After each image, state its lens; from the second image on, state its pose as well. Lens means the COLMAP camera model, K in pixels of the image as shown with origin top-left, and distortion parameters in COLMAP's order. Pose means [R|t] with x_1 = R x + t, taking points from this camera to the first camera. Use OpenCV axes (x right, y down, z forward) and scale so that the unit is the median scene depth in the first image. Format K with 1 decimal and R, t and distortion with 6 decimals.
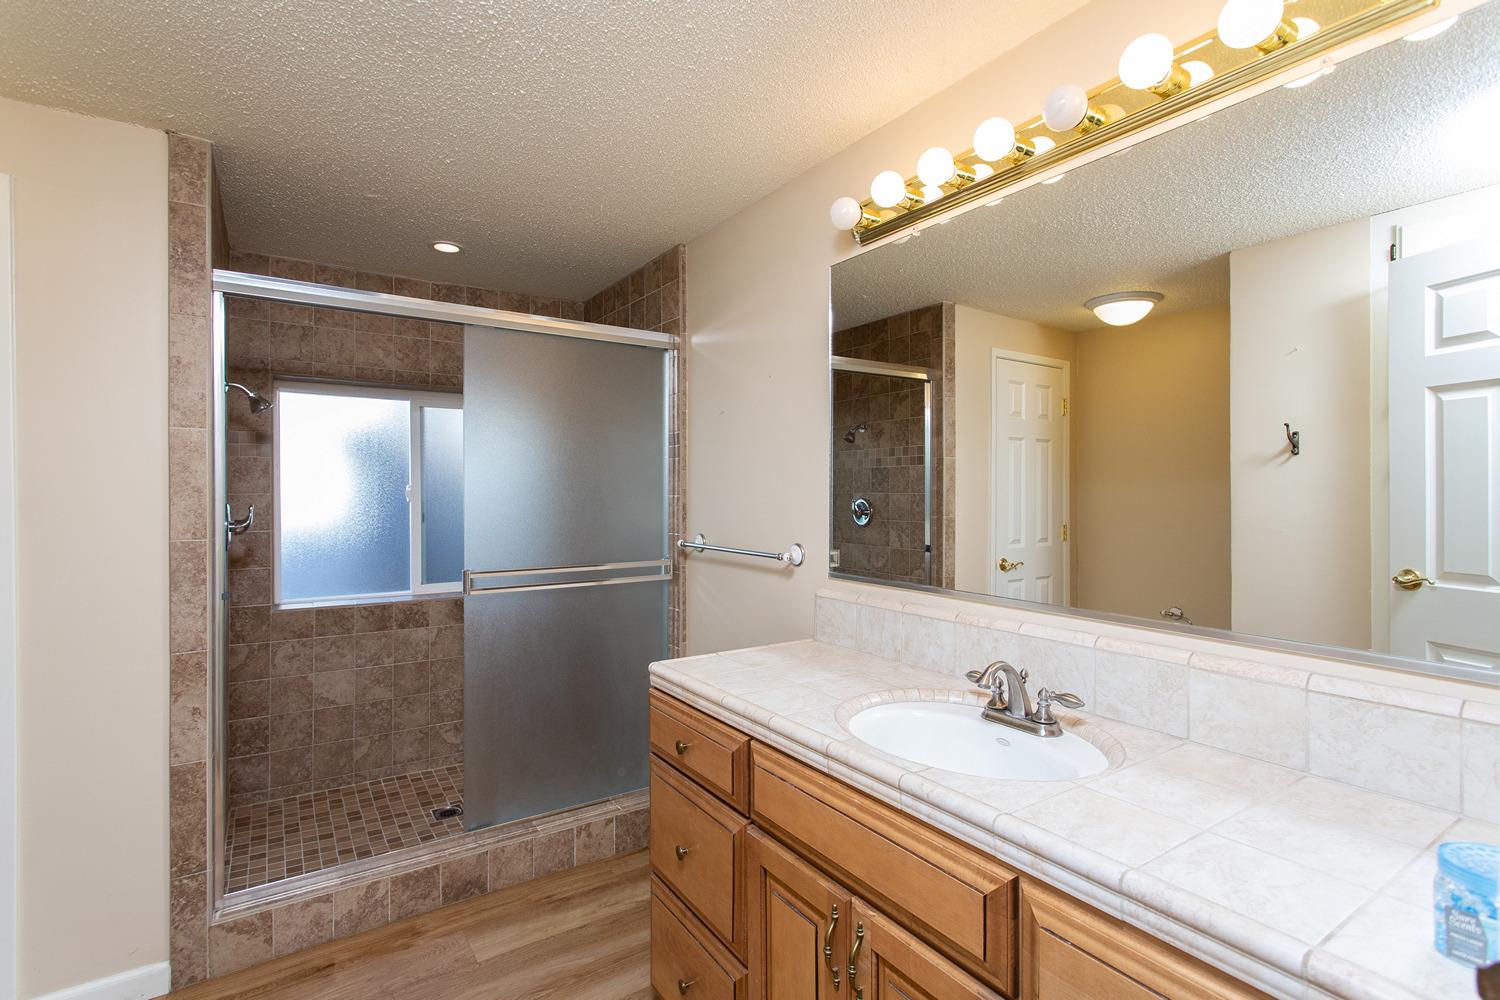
lens RADIAL K [[708.1, 0, 750.0], [0, 708.1, 500.0], [0, 0, 1]] dist [-0.069967, 0.030718]
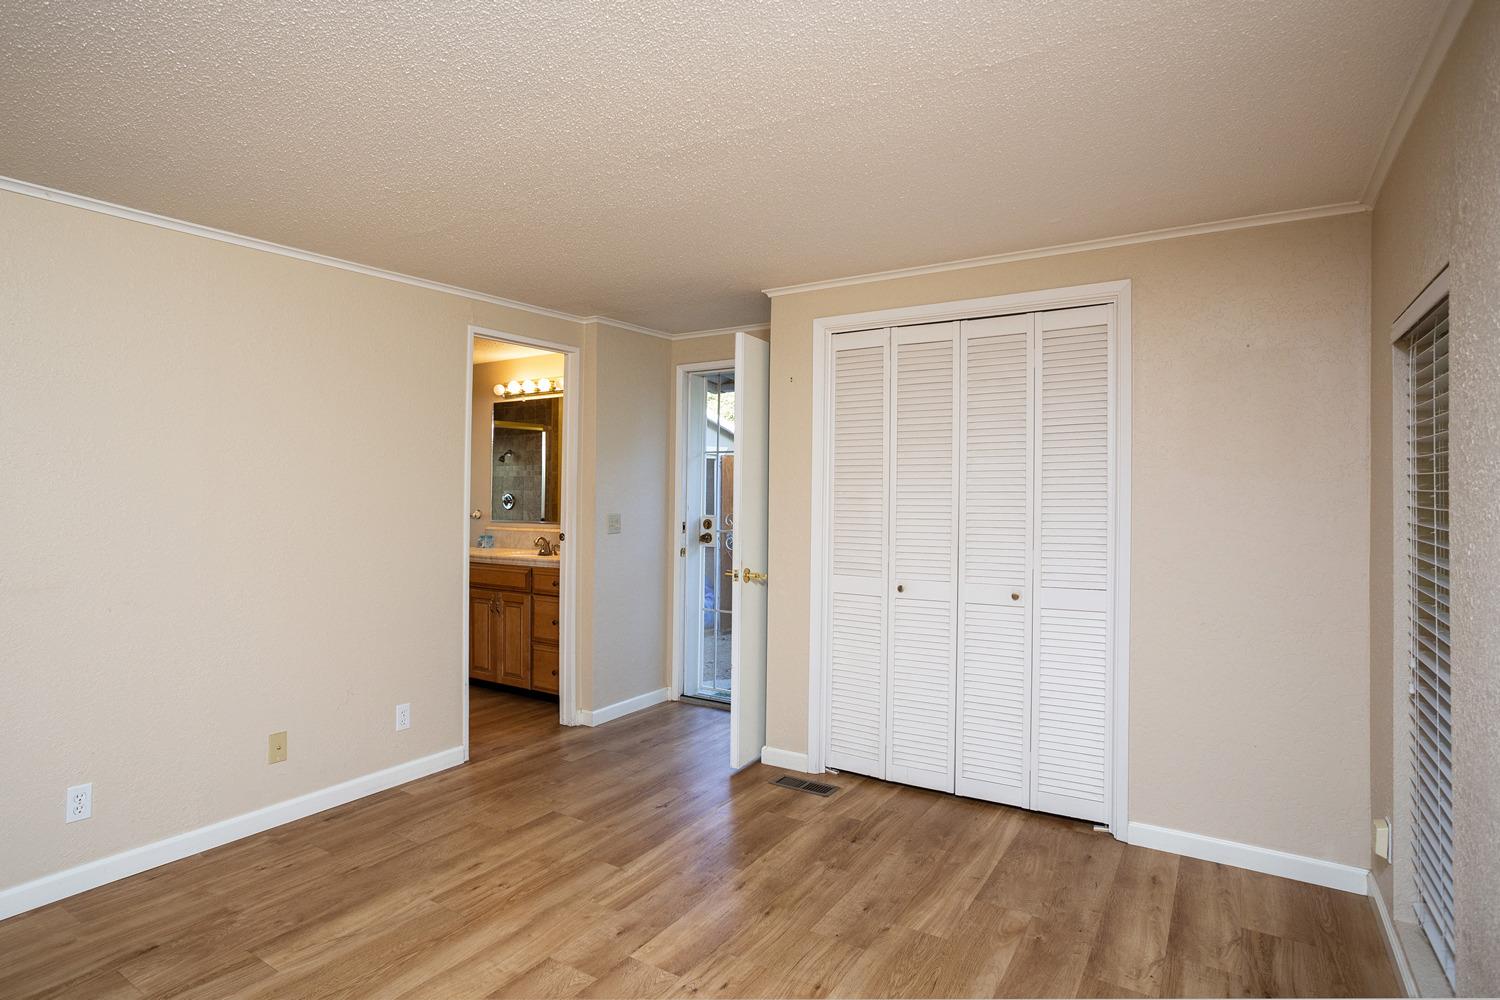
lens RADIAL K [[784.6, 0, 719.2], [0, 784.6, 479.1], [0, 0, 1]] dist [-0.068180, 0.033718]
pose [[0.918144, 0.008831, 0.396148, -0.139004], [-0.000288, 0.999766, -0.021621, 0.003978], [-0.396246, 0.019737, 0.917932, -1.060178]]
